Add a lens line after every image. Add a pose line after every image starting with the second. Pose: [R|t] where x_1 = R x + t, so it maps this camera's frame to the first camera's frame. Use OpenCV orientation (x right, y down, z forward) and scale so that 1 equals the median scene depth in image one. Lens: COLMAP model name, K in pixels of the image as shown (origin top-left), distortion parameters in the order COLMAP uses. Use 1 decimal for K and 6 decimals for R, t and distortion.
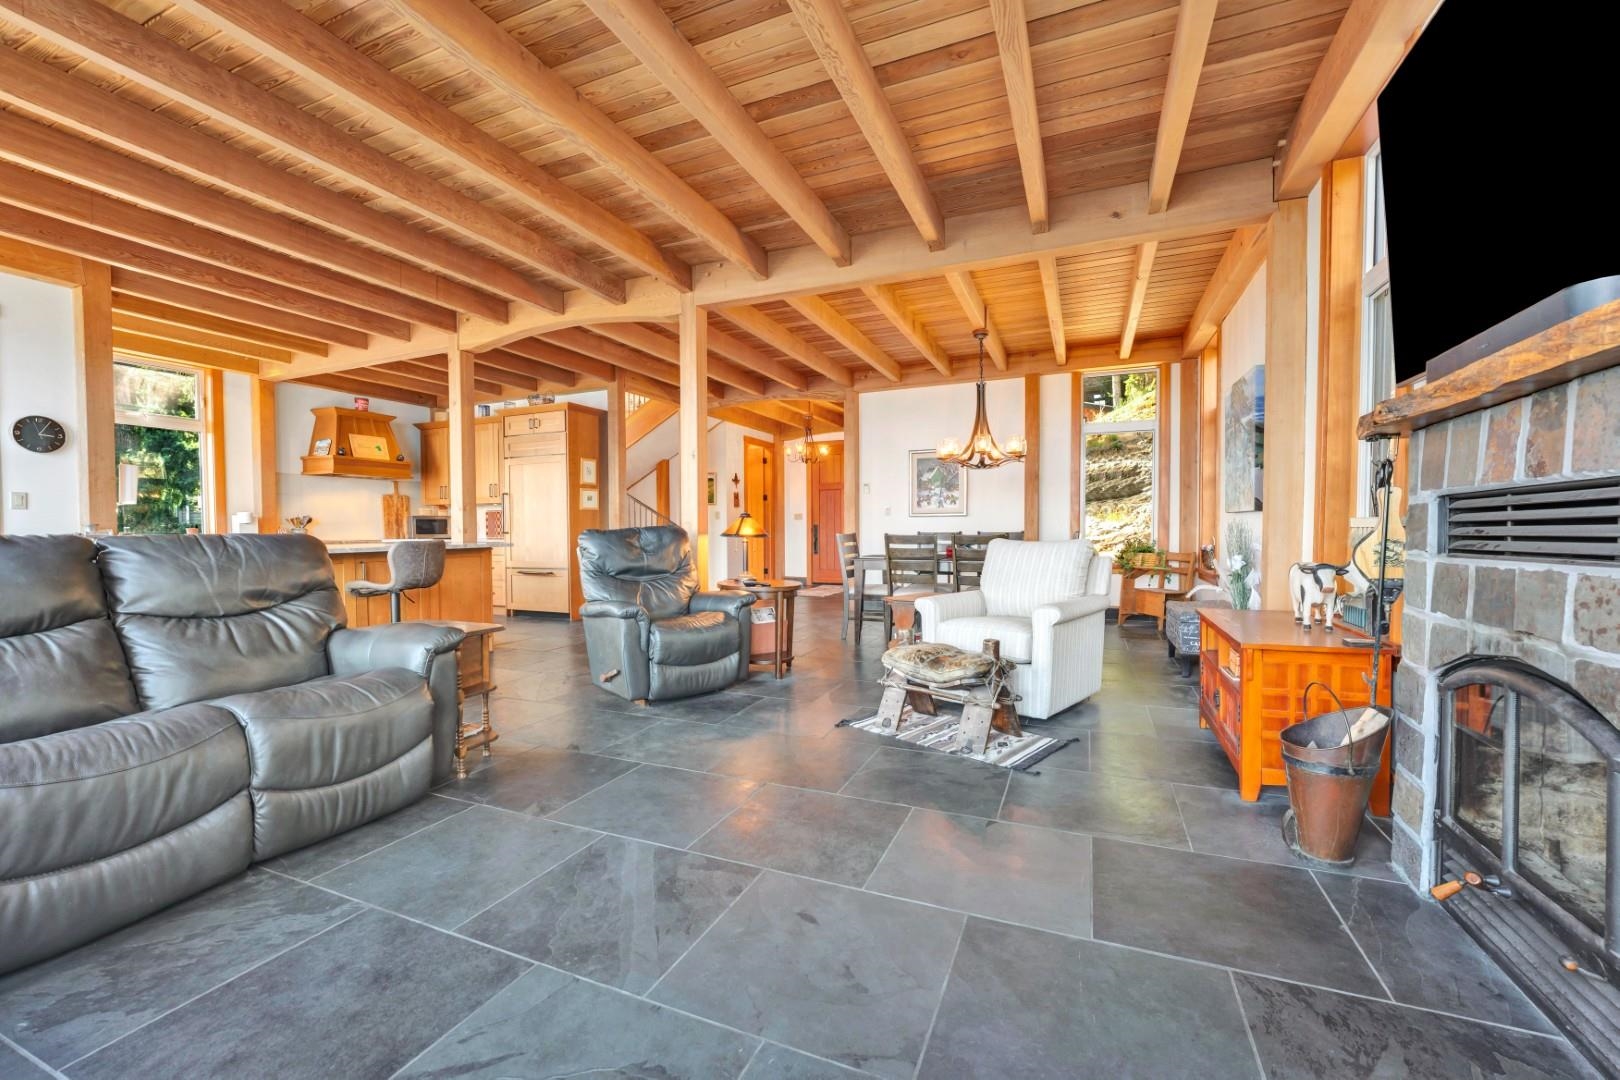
lens RADIAL K [[663.6, 0, 810.0], [0, 663.6, 540.0], [0, 0, 1]] dist [-0.003826, 0.000081]
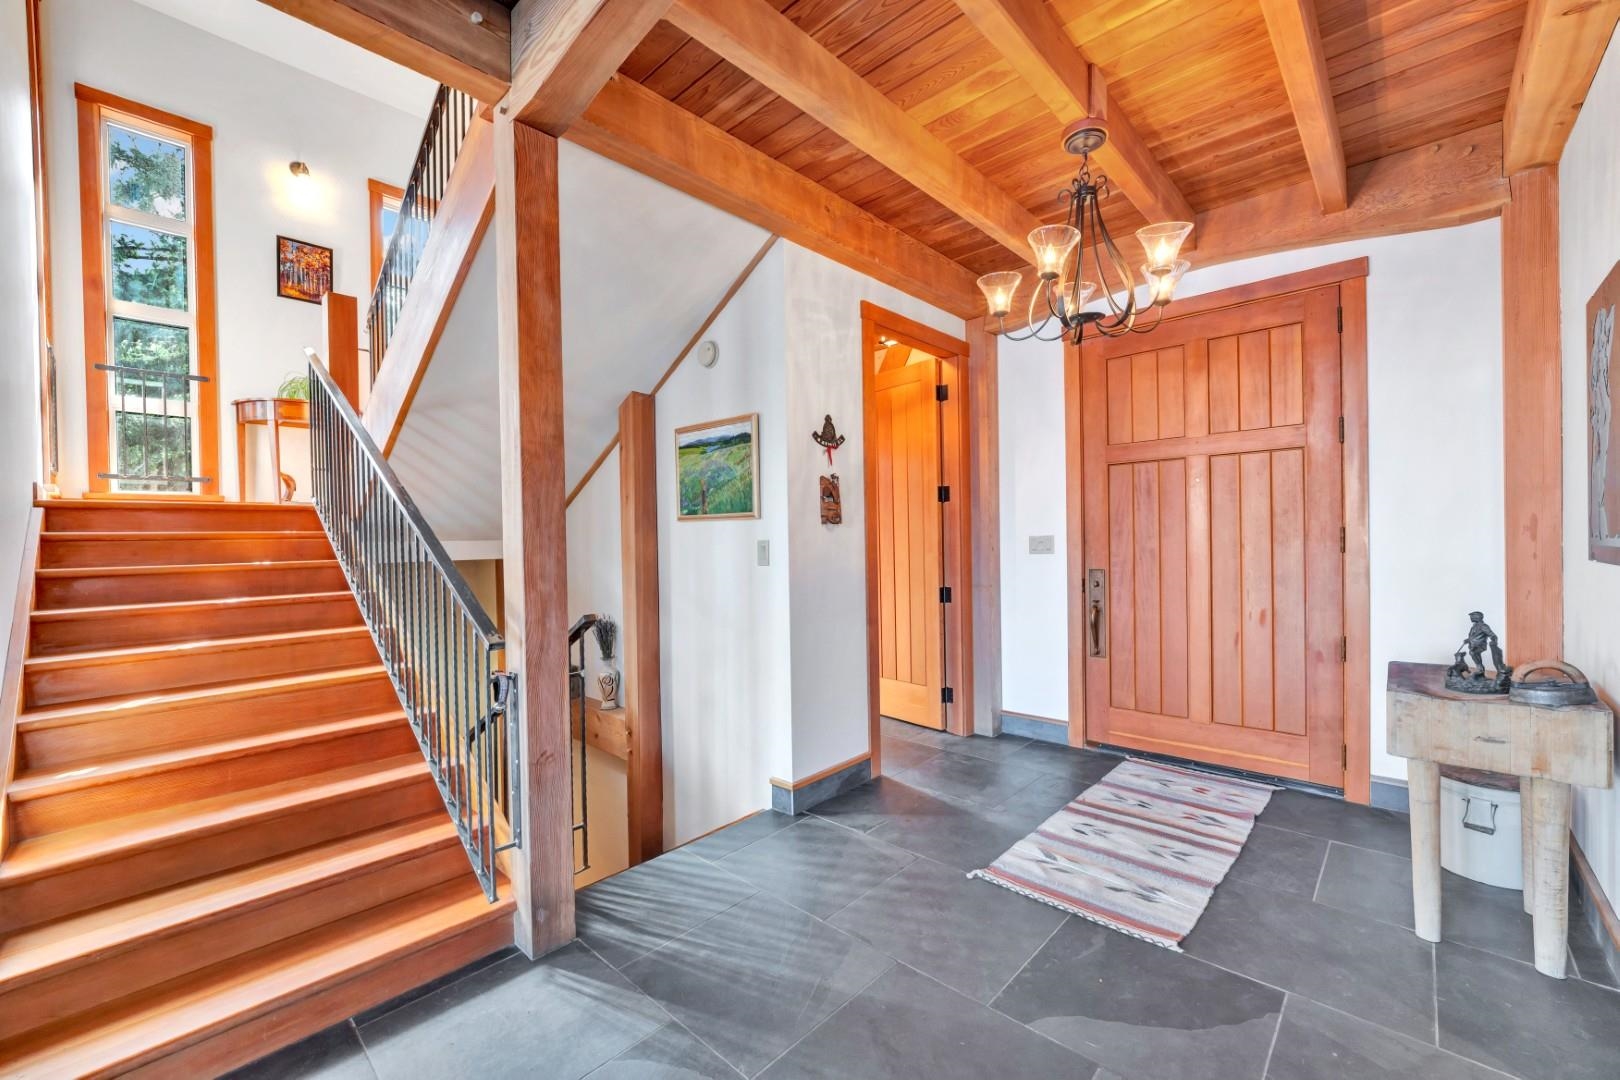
lens RADIAL K [[656.4, 0, 806.3], [0, 656.4, 547.7], [0, 0, 1]] dist [-0.009210, 0.000765]
pose [[0.934400, -0.009112, -0.356108, -0.014976], [0.007192, 0.999952, -0.006716, -0.049460], [0.356152, 0.003714, 0.934421, 0.977856]]
